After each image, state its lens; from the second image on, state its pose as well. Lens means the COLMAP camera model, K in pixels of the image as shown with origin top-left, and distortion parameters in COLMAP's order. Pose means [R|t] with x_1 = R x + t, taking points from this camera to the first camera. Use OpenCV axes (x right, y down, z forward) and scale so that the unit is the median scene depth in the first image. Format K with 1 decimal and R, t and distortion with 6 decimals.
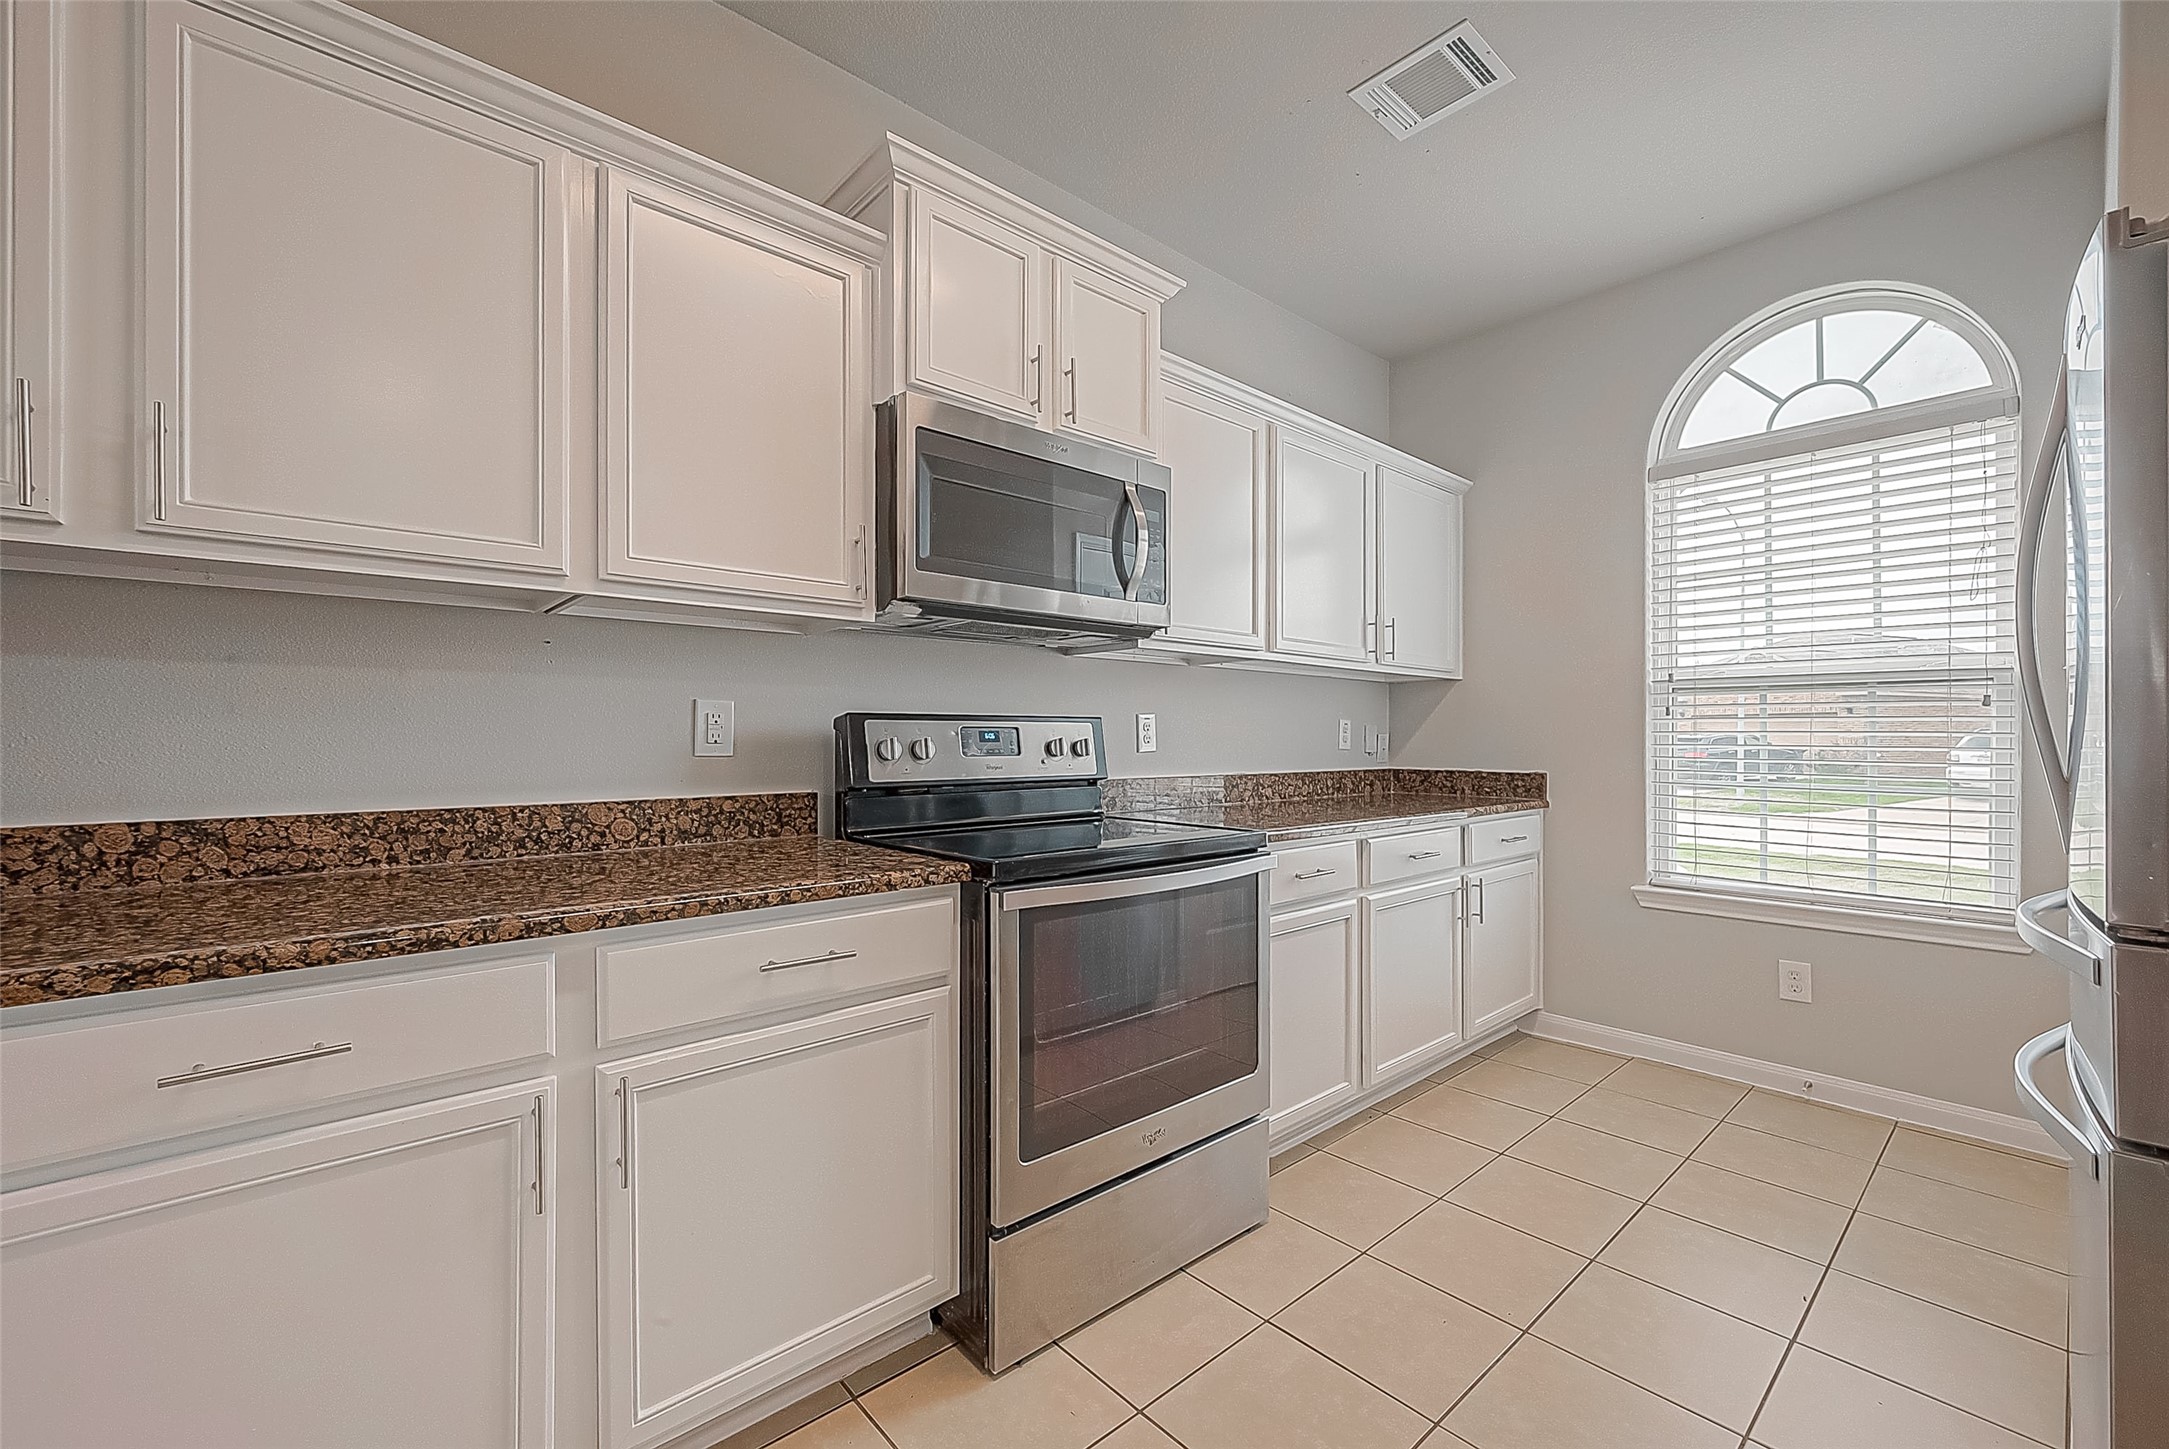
lens RADIAL K [[859.5, 0, 1129.0], [0, 859.5, 736.8], [0, 0, 1]] dist [0.000140, -0.000100]
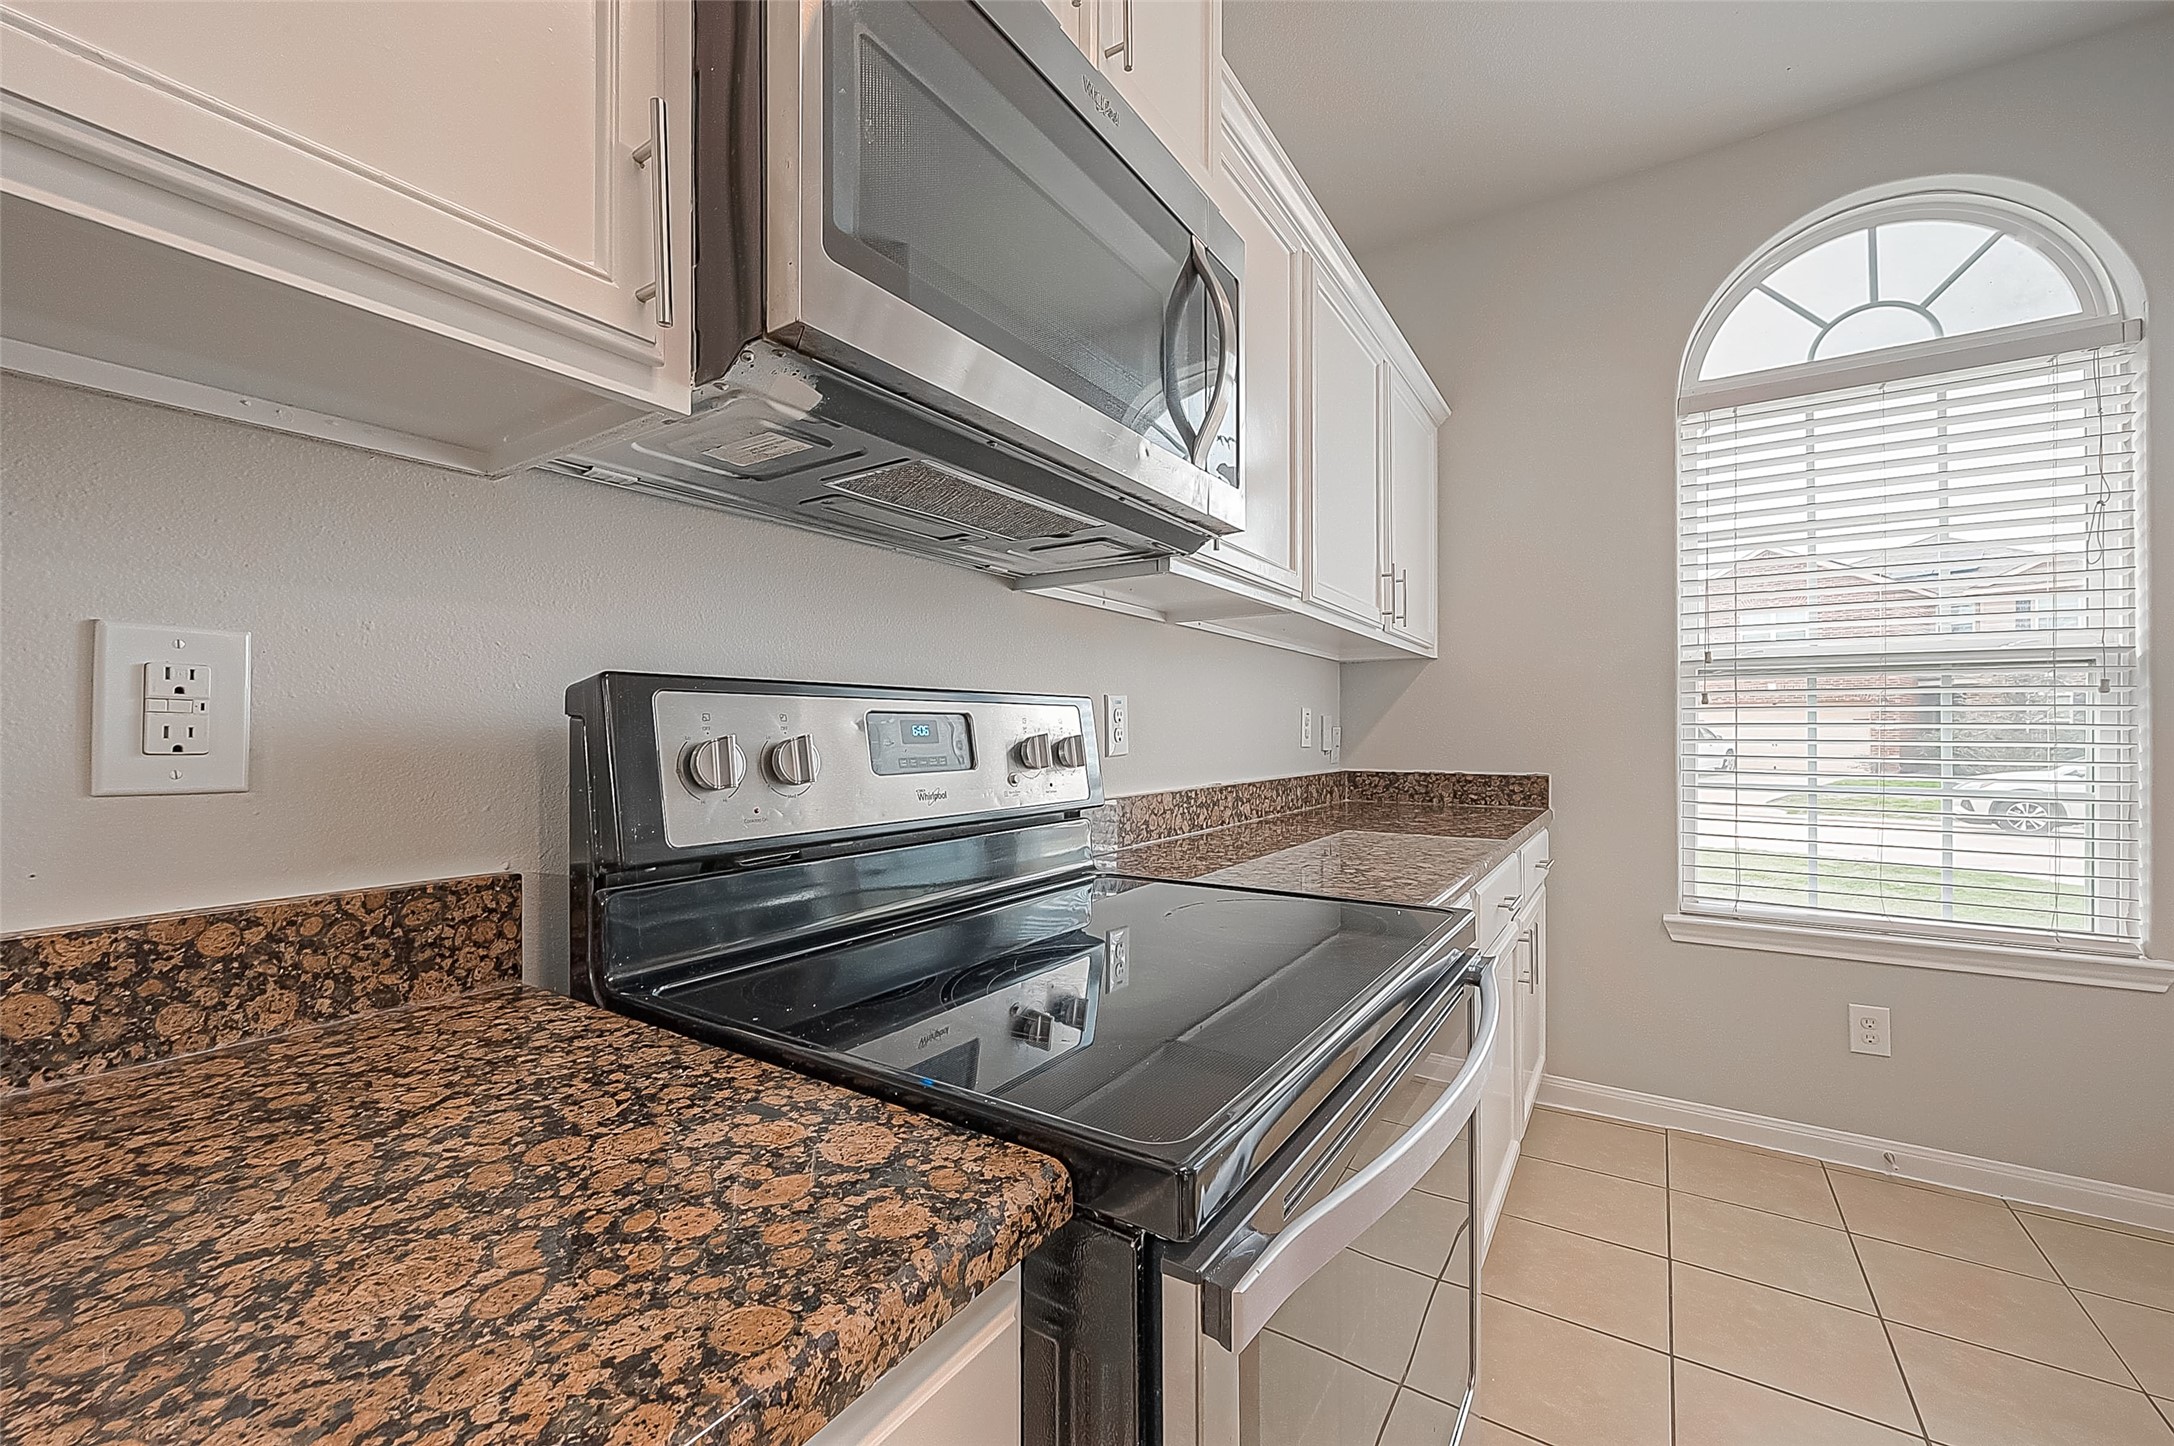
lens RADIAL K [[867.4, 0, 1086.9], [0, 867.4, 730.2], [0, 0, 1]] dist [-0.001505, -0.000126]
pose [[0.978402, -0.001062, 0.206709, -0.124436], [0.000999, 0.999999, 0.000410, -0.000993], [-0.206709, -0.000195, 0.978402, 0.364189]]
